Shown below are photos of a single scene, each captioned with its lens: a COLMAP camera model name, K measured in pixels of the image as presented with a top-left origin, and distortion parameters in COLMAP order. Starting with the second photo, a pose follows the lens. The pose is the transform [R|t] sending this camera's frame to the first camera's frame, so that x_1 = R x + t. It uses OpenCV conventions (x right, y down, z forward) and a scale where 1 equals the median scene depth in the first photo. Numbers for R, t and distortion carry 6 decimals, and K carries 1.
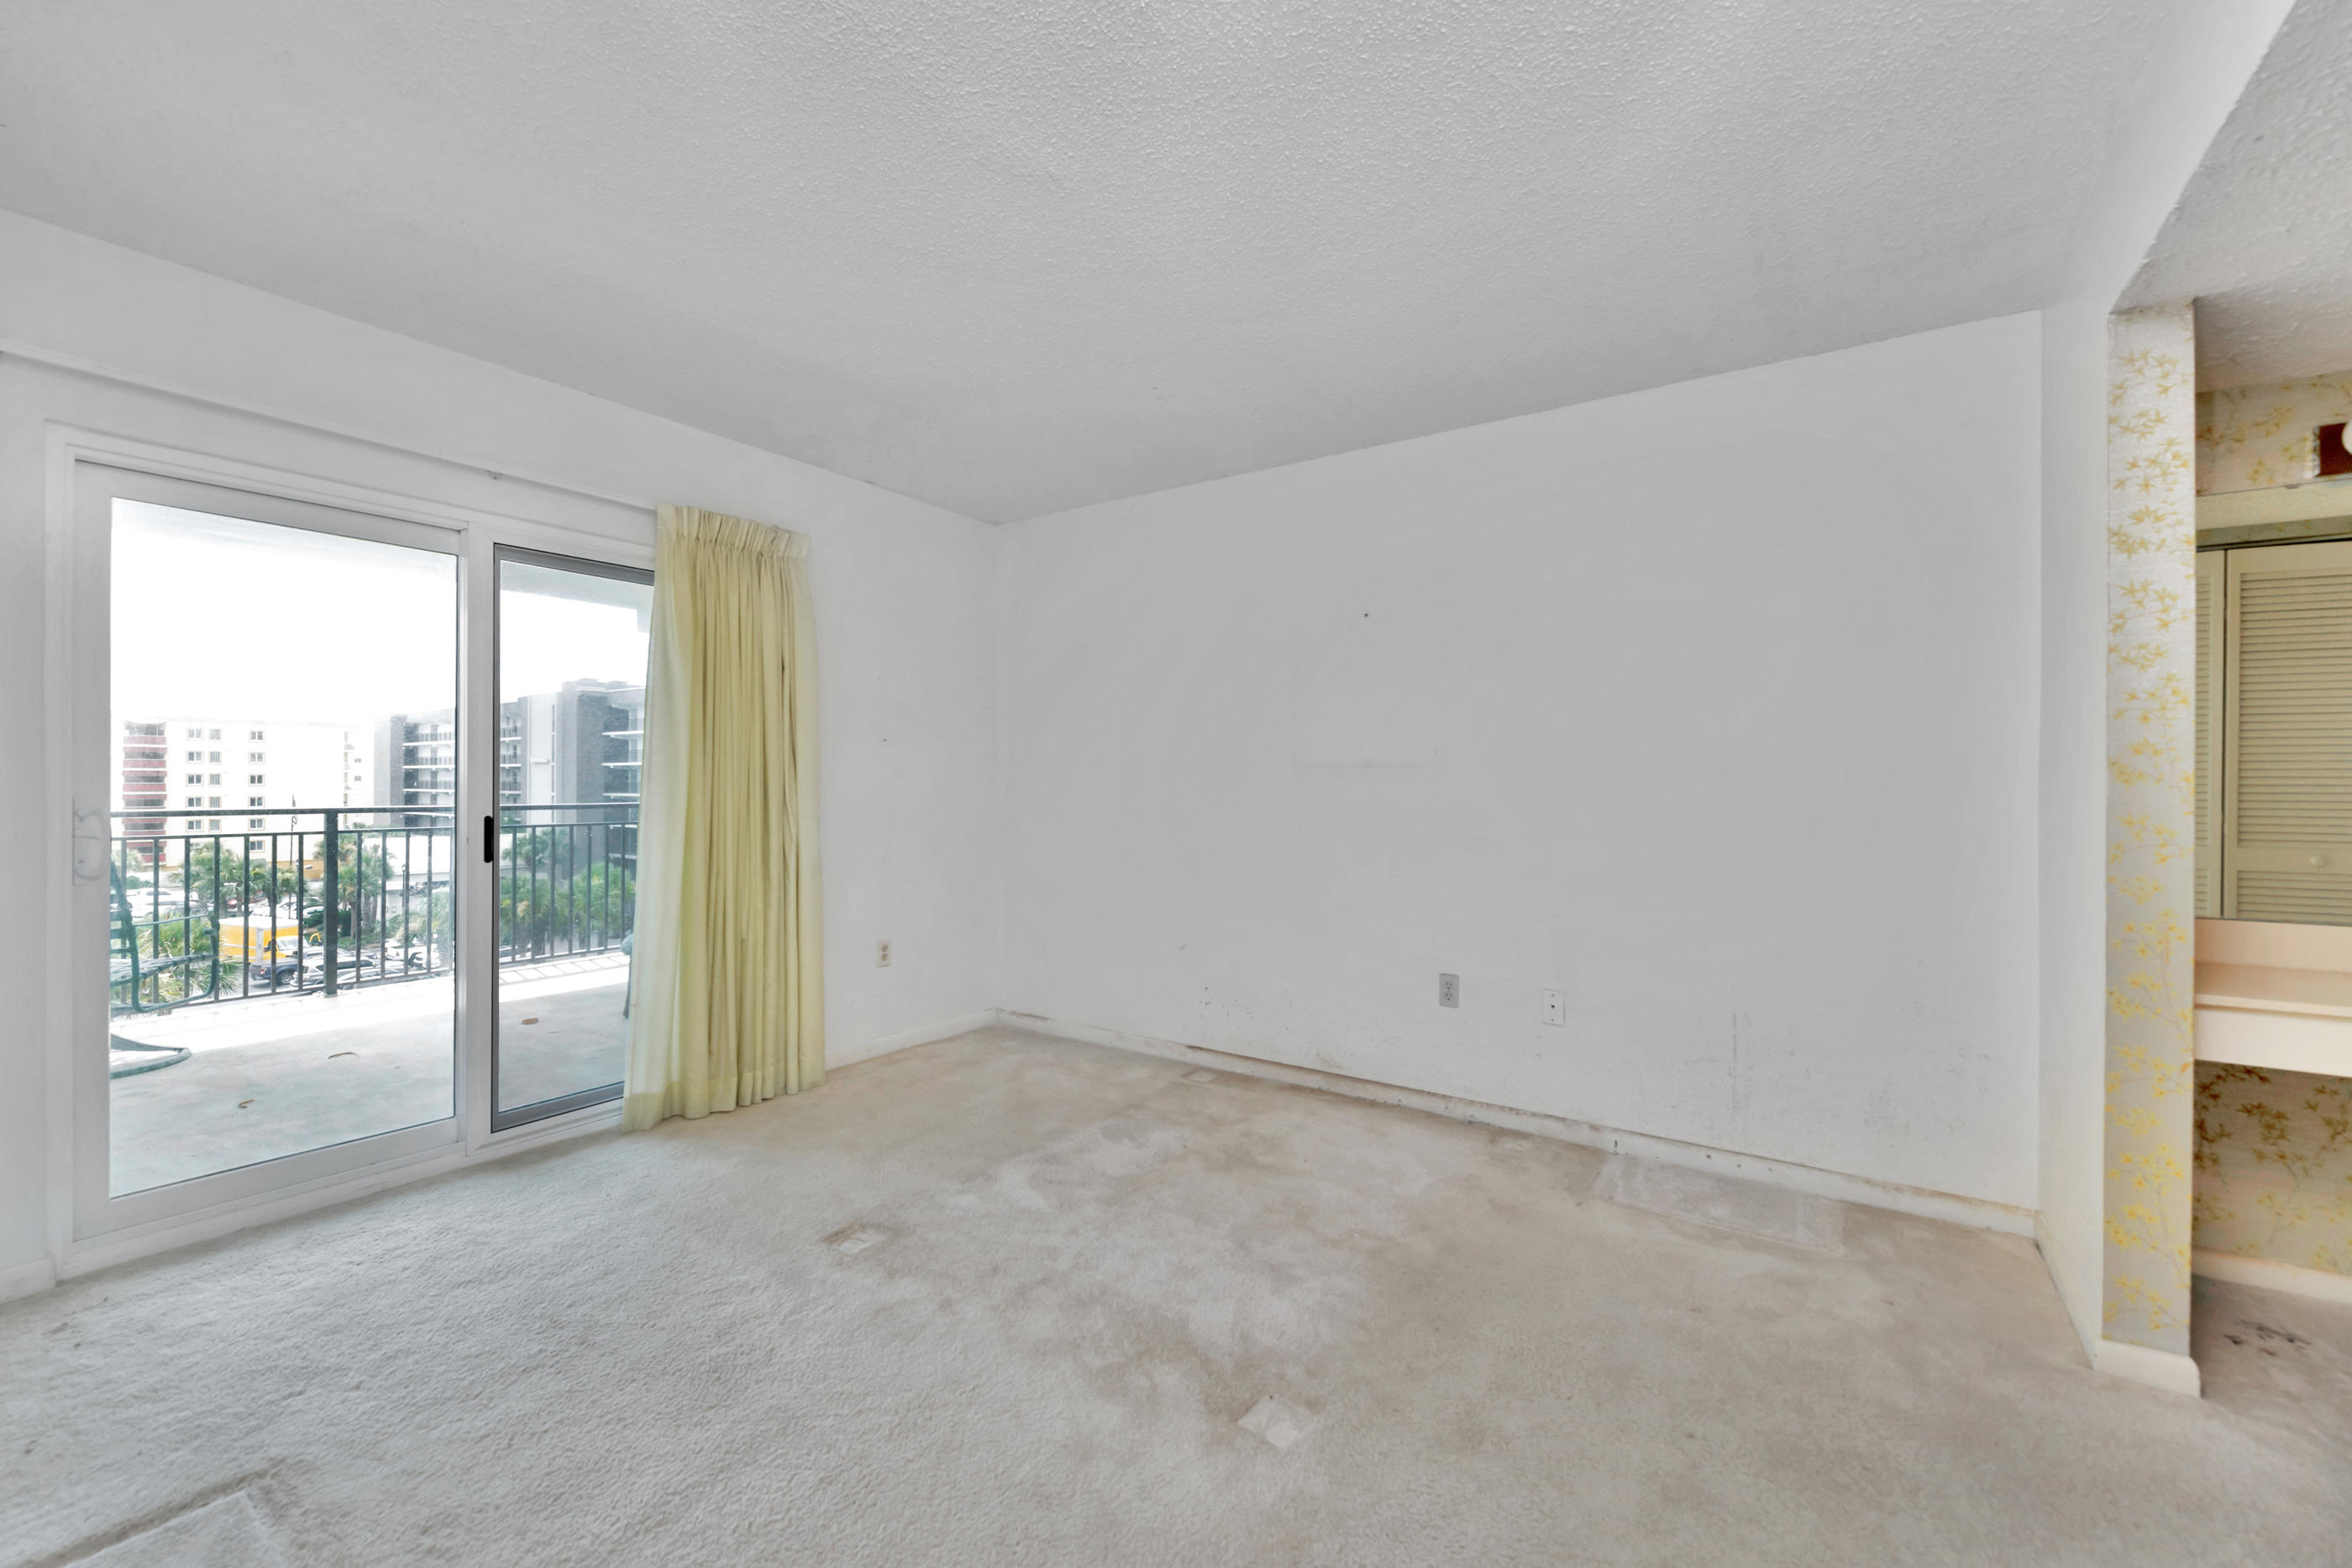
lens RADIAL K [[969.0, 0, 1215.8], [0, 969.0, 790.6], [0, 0, 1]] dist [0.000665, -0.002384]
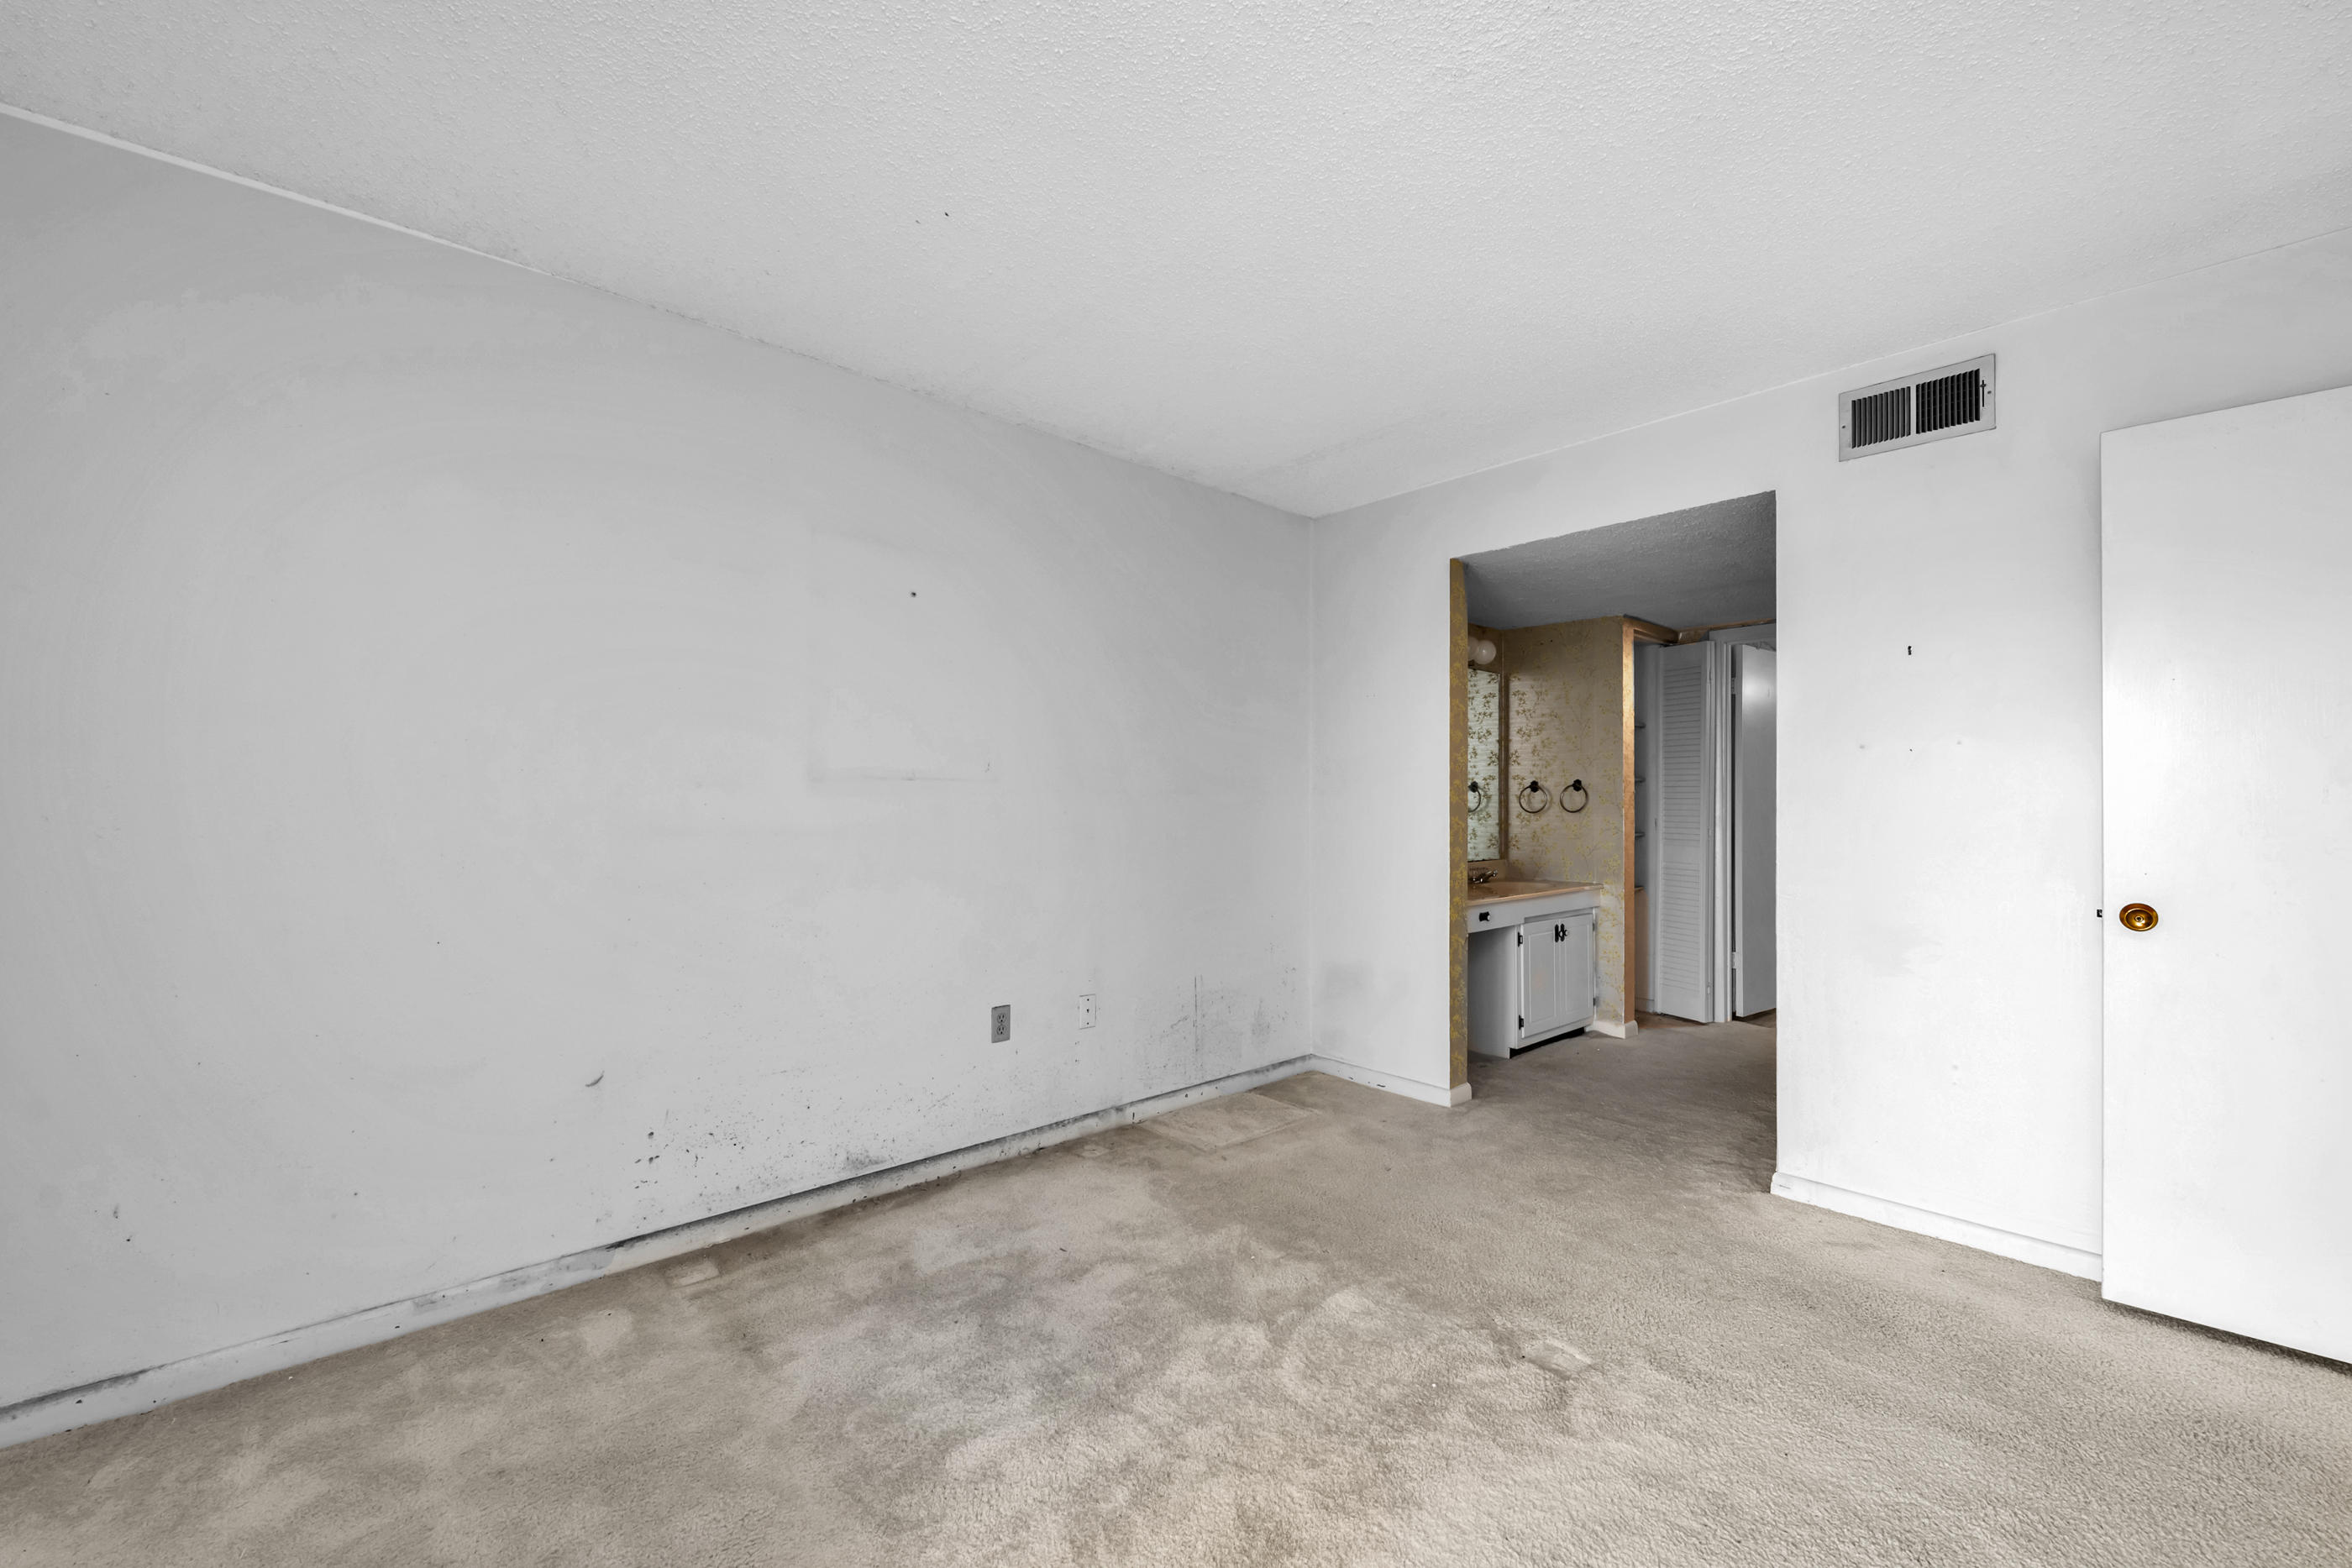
lens RADIAL K [[969.0, 0, 1178.4], [0, 969.0, 795.4], [0, 0, 1]] dist [0.000665, -0.002384]
pose [[0.220175, 0.002915, 0.975456, -0.619917], [0.005591, 0.999975, -0.004250, -0.006956], [-0.975444, 0.006390, 0.220153, 0.623532]]
